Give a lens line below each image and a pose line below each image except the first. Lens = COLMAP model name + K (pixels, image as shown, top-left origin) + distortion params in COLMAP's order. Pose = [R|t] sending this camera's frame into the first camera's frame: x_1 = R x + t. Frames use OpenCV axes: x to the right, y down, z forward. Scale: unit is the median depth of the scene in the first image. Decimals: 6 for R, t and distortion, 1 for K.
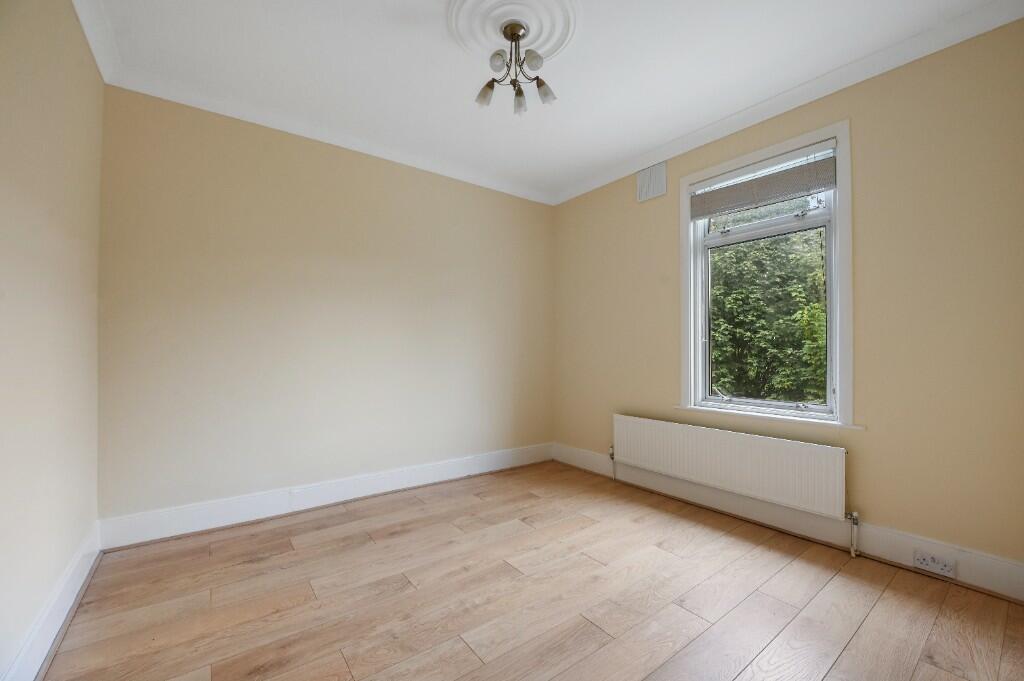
lens RADIAL K [[409.1, 0, 512.9], [0, 409.1, 345.6], [0, 0, 1]] dist [-0.020262, 0.001319]
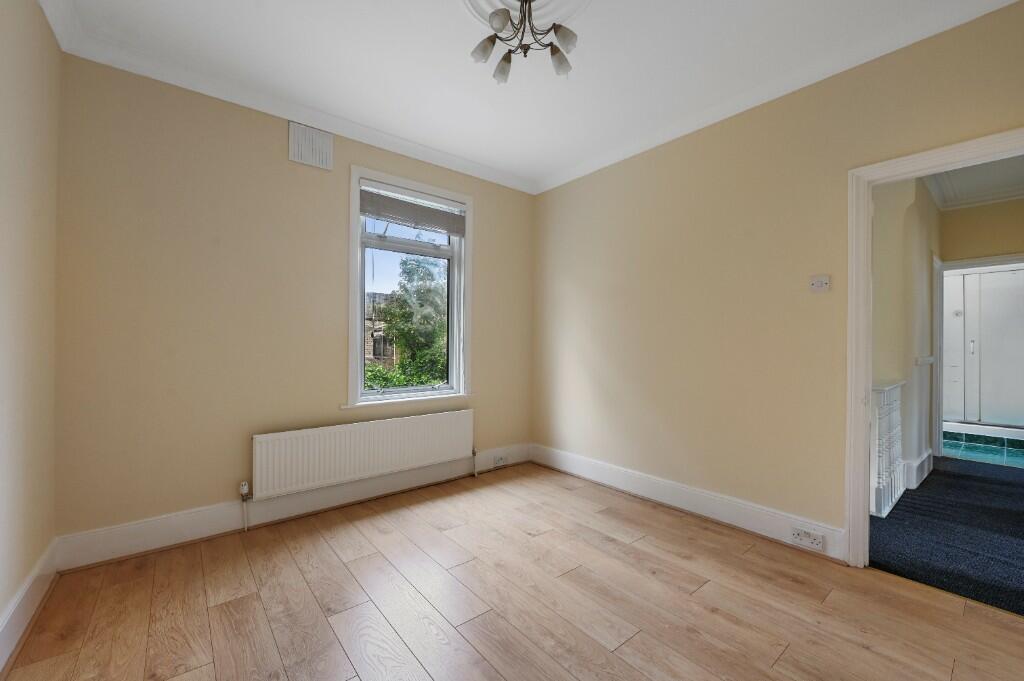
lens RADIAL K [[409.1, 0, 513.6], [0, 409.1, 343.8], [0, 0, 1]] dist [-0.020262, 0.001319]
pose [[-0.036986, 0.004530, 0.999306, -0.604908], [-0.007349, 0.999961, -0.004805, 0.008546], [-0.999289, -0.007521, -0.036951, 0.726238]]
